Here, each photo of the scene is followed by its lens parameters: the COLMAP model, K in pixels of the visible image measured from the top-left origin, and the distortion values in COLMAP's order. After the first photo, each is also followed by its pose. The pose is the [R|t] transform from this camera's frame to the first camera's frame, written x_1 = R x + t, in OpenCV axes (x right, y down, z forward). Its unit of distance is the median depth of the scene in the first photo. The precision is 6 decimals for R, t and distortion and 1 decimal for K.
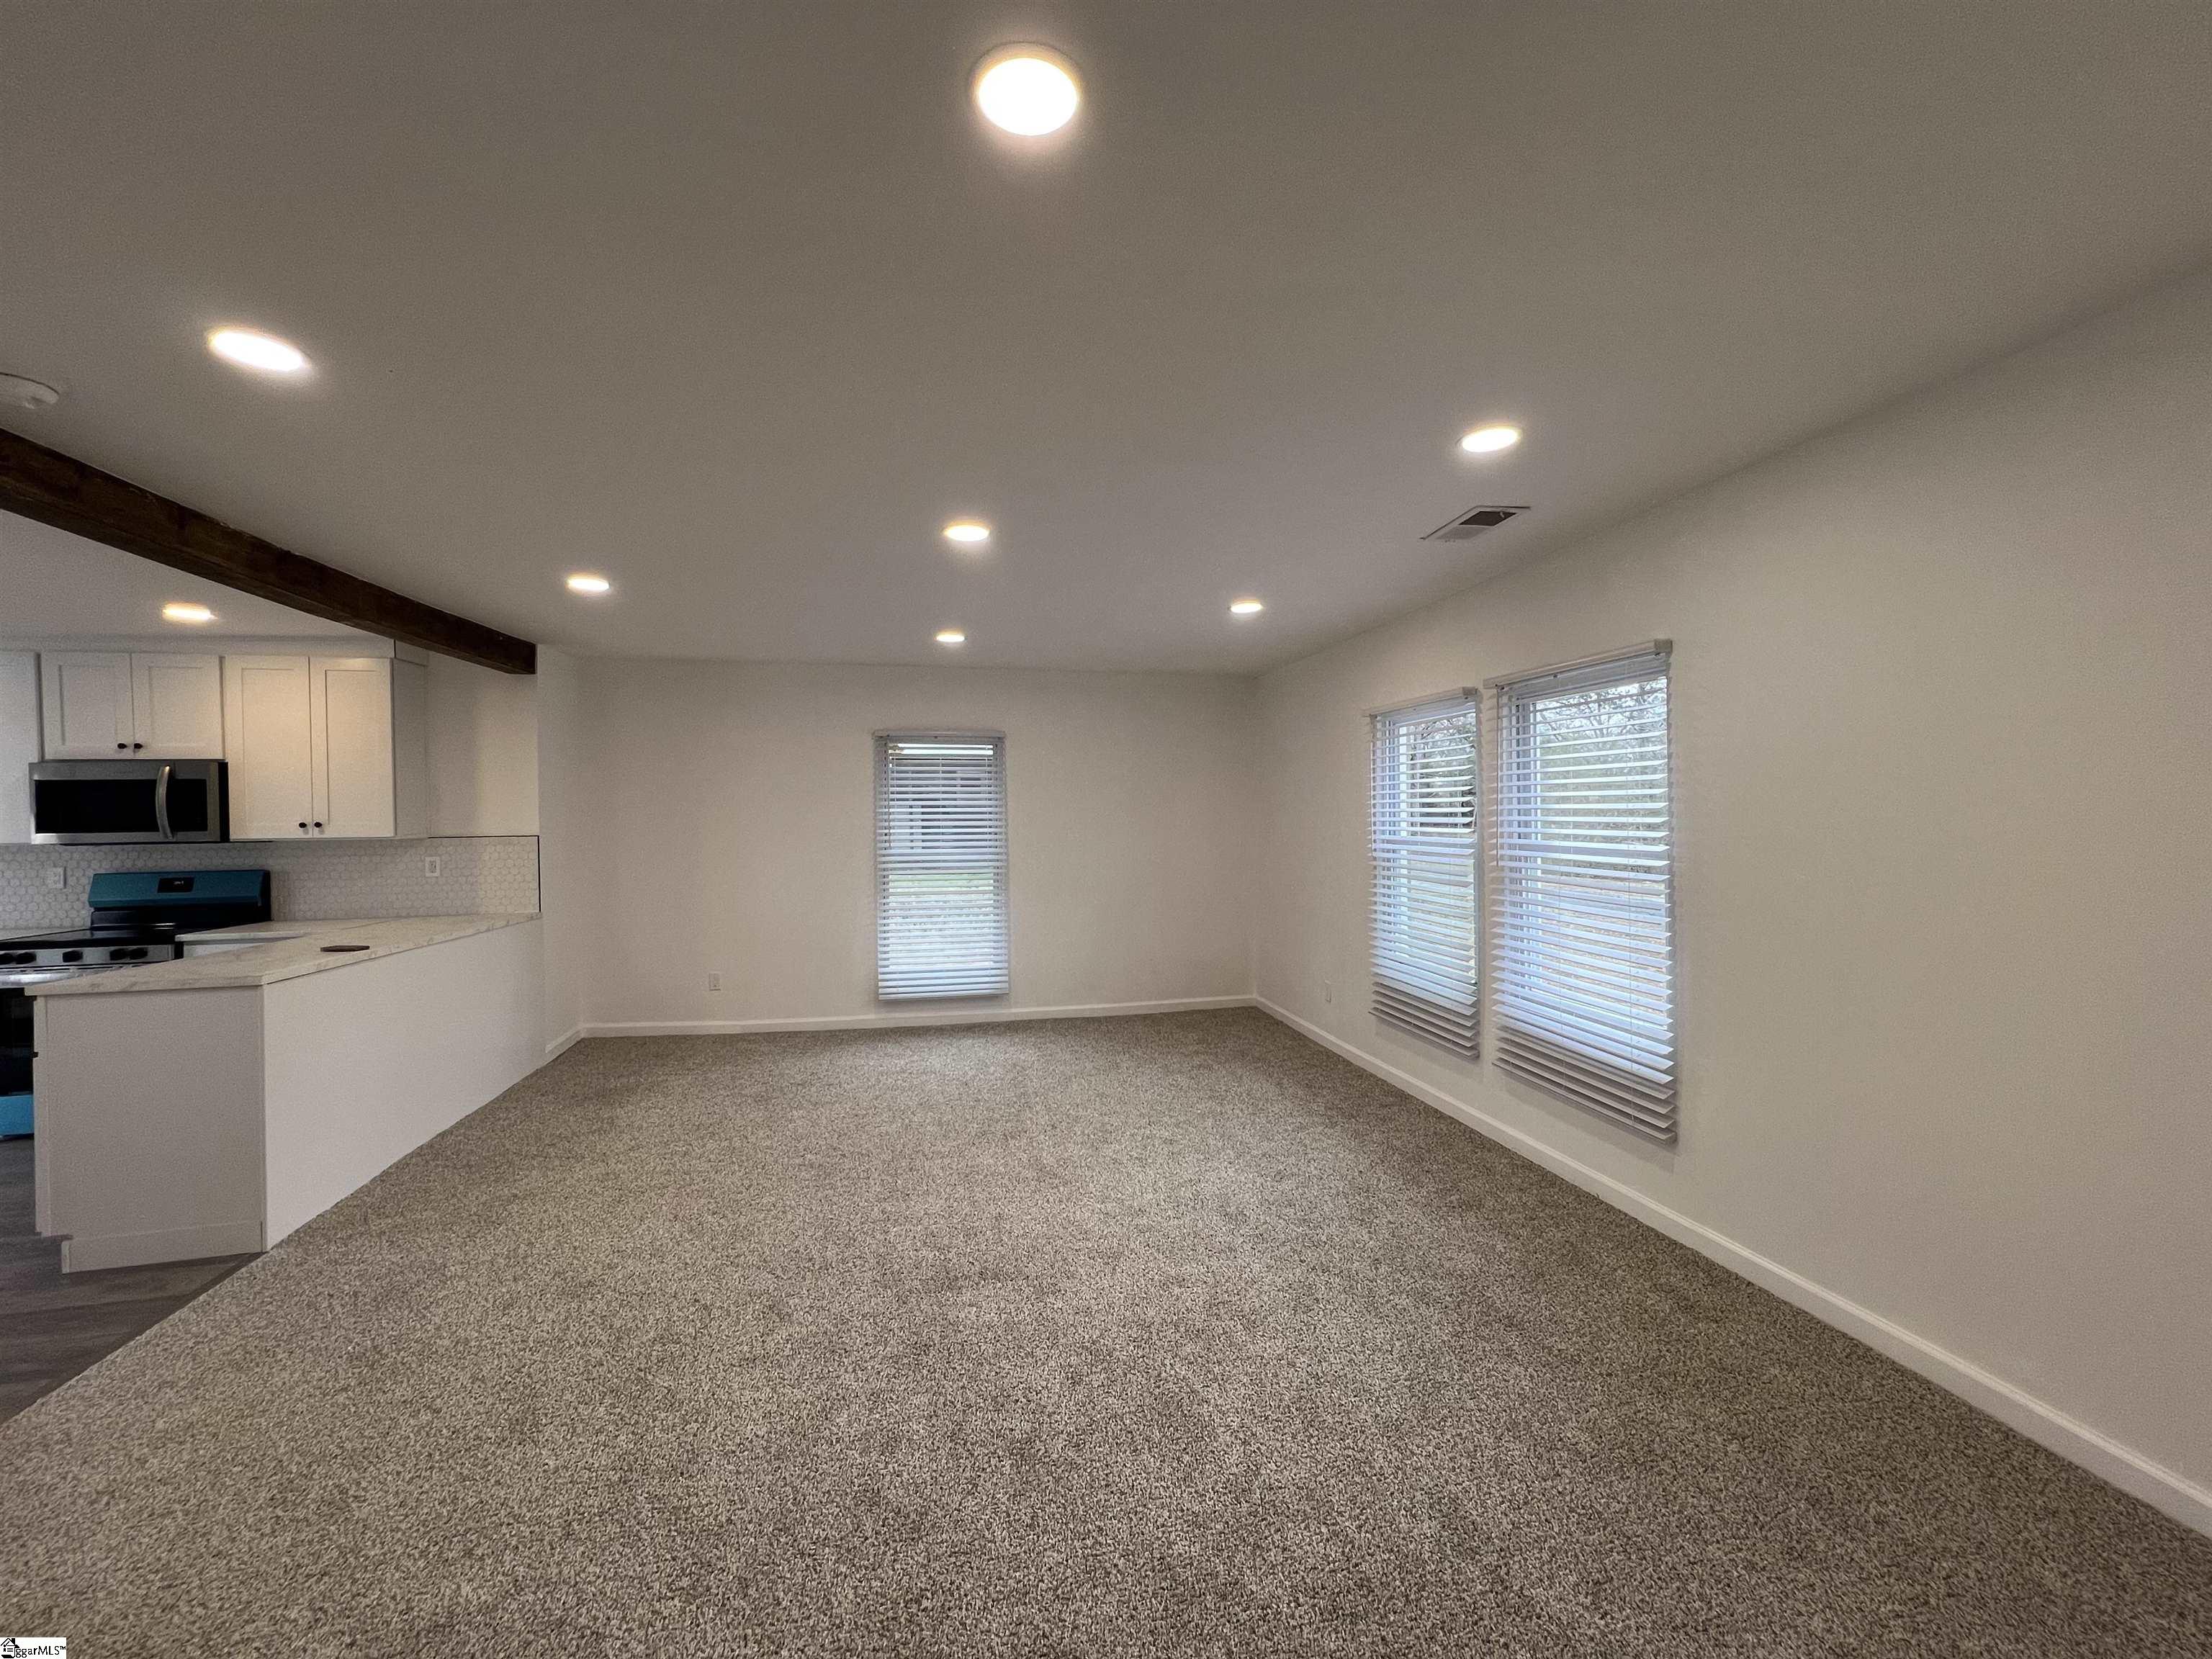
lens RADIAL K [[886.3, 0, 1109.6], [0, 886.3, 822.8], [0, 0, 1]] dist [0.000415, -0.000377]
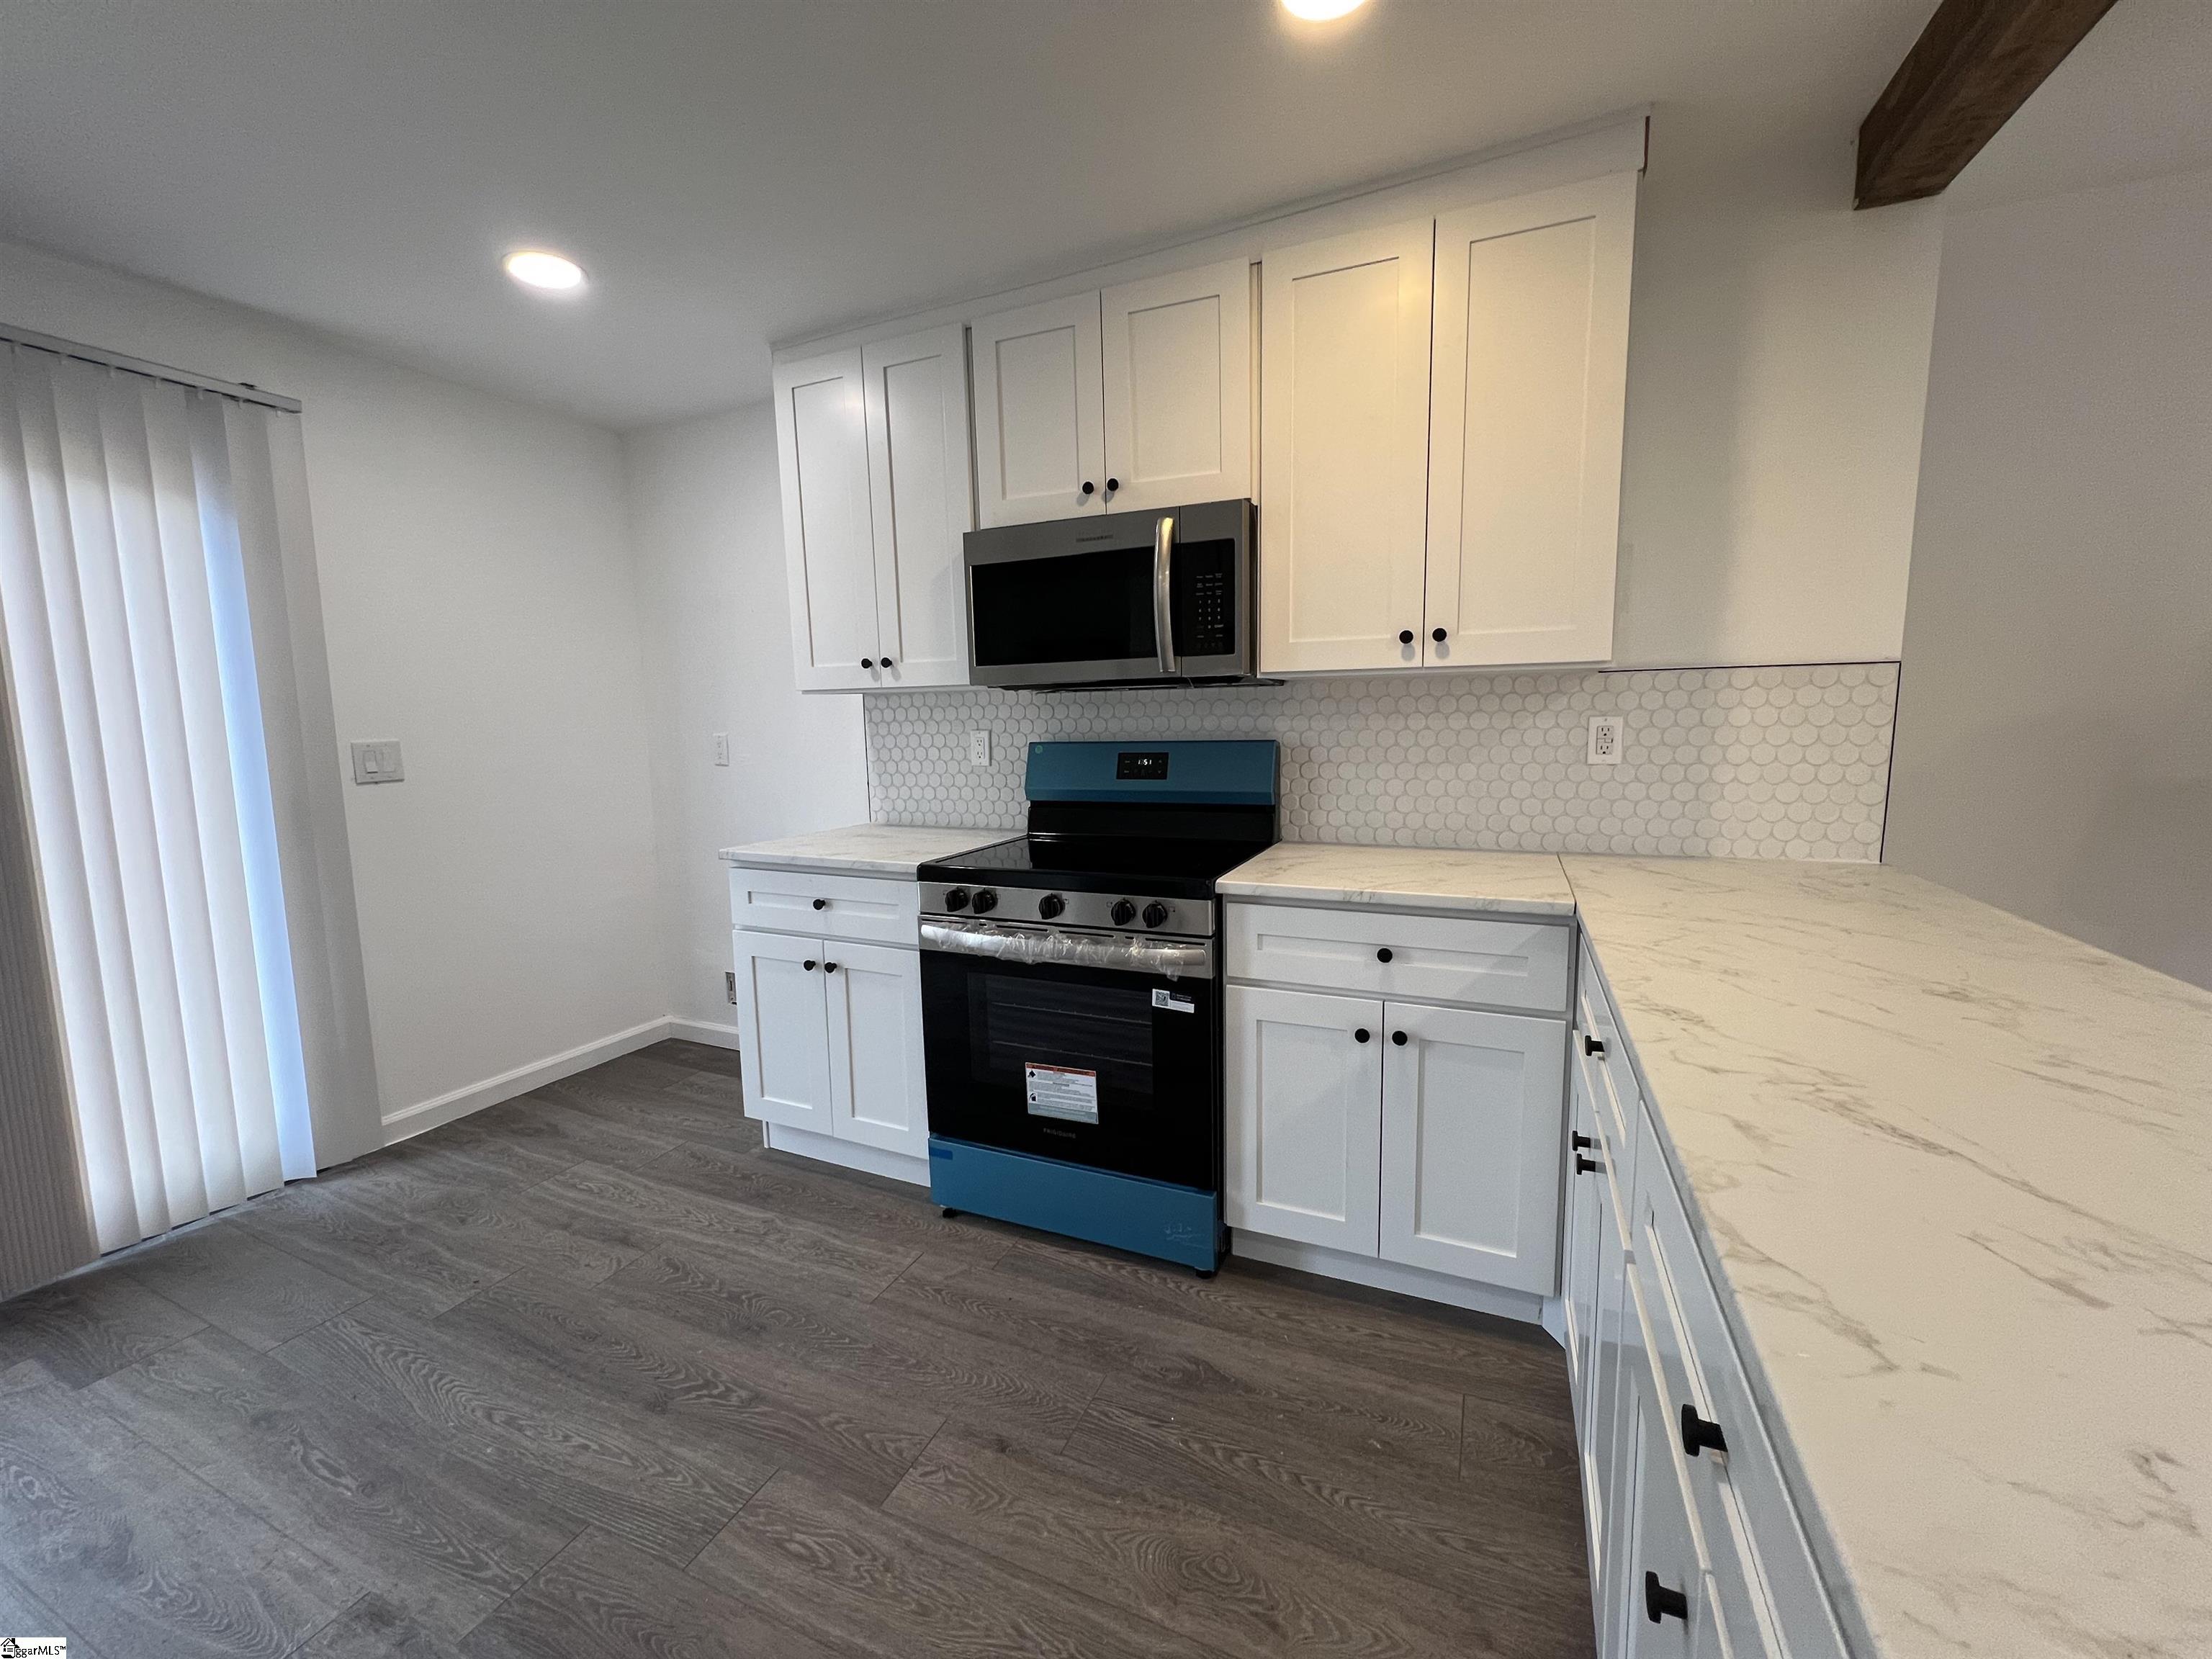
lens RADIAL K [[892.5, 0, 1103.4], [0, 892.5, 821.2], [0, 0, 1]] dist [-0.000673, 0.000744]
pose [[0.817628, 0.066955, -0.571840, -0.773487], [0.003448, 0.992628, 0.121154, 0.038274], [0.575736, -0.101031, 0.811370, 0.551433]]
